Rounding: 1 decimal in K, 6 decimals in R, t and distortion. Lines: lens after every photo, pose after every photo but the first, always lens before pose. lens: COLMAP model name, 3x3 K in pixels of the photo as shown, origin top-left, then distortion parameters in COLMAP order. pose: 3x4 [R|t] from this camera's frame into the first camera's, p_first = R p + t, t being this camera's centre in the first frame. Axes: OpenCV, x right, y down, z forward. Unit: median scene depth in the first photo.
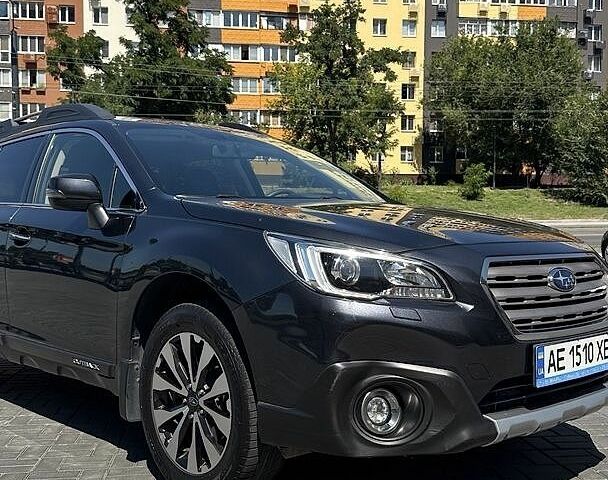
lens RADIAL K [[706.8, 0, 304.0], [0, 706.8, 240.0], [0, 0, 1]] dist [0.084945, -0.022665]
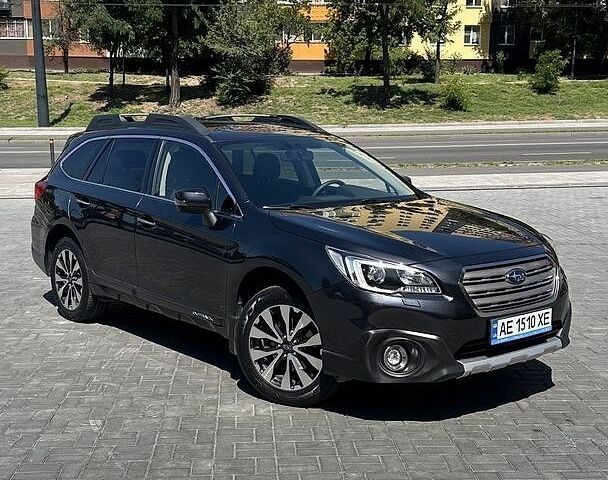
lens RADIAL K [[825.2, 0, 274.0], [0, 825.2, 241.0], [0, 0, 1]] dist [0.010777, 0.011079]
pose [[0.995949, 0.009758, -0.089386, -0.007334], [0.002610, 0.990539, 0.137205, -0.284745], [0.089880, -0.136883, 0.986501, -0.866623]]
